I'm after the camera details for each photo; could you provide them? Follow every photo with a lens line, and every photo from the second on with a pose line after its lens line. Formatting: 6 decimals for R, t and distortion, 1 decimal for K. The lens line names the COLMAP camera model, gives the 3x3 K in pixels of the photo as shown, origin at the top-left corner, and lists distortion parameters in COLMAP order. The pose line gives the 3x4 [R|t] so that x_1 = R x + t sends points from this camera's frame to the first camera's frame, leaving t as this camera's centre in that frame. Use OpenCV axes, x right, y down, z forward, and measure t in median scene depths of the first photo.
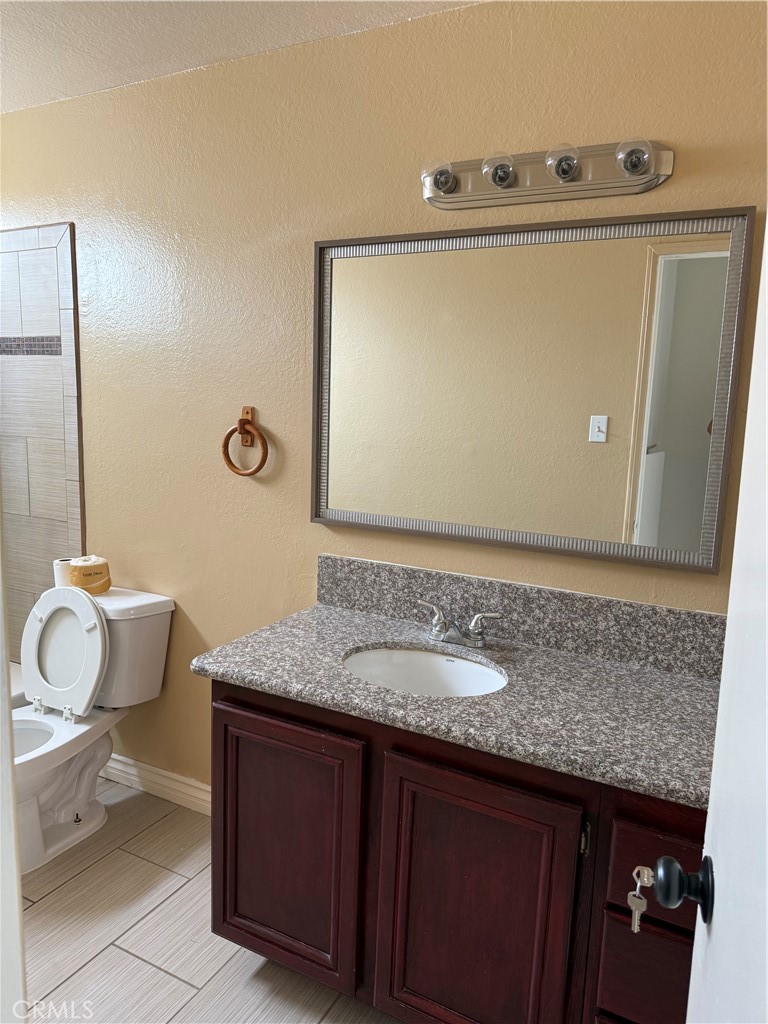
lens RADIAL K [[713.6, 0, 386.3], [0, 713.6, 509.6], [0, 0, 1]] dist [0.004659, -0.049877]
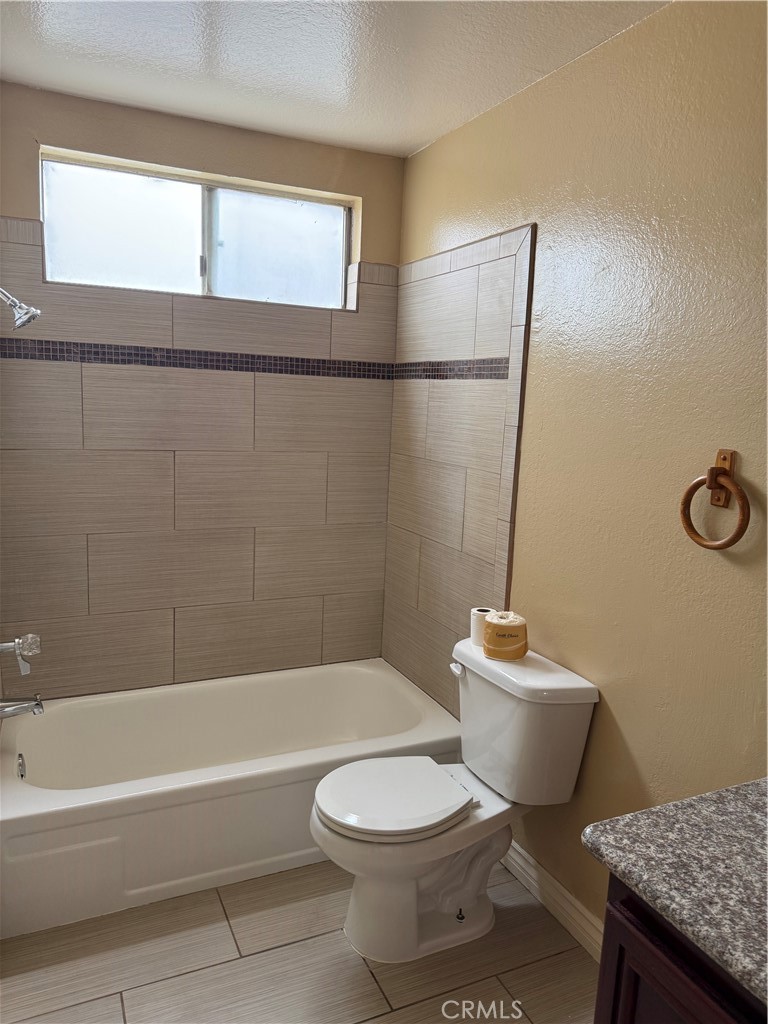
lens RADIAL K [[723.2, 0, 385.8], [0, 723.2, 517.4], [0, 0, 1]] dist [0.076887, -0.091532]
pose [[0.795802, 0.098692, -0.597460, -0.022238], [-0.105360, 0.994147, 0.023882, -0.055398], [0.596320, 0.043943, 0.801543, 0.208463]]
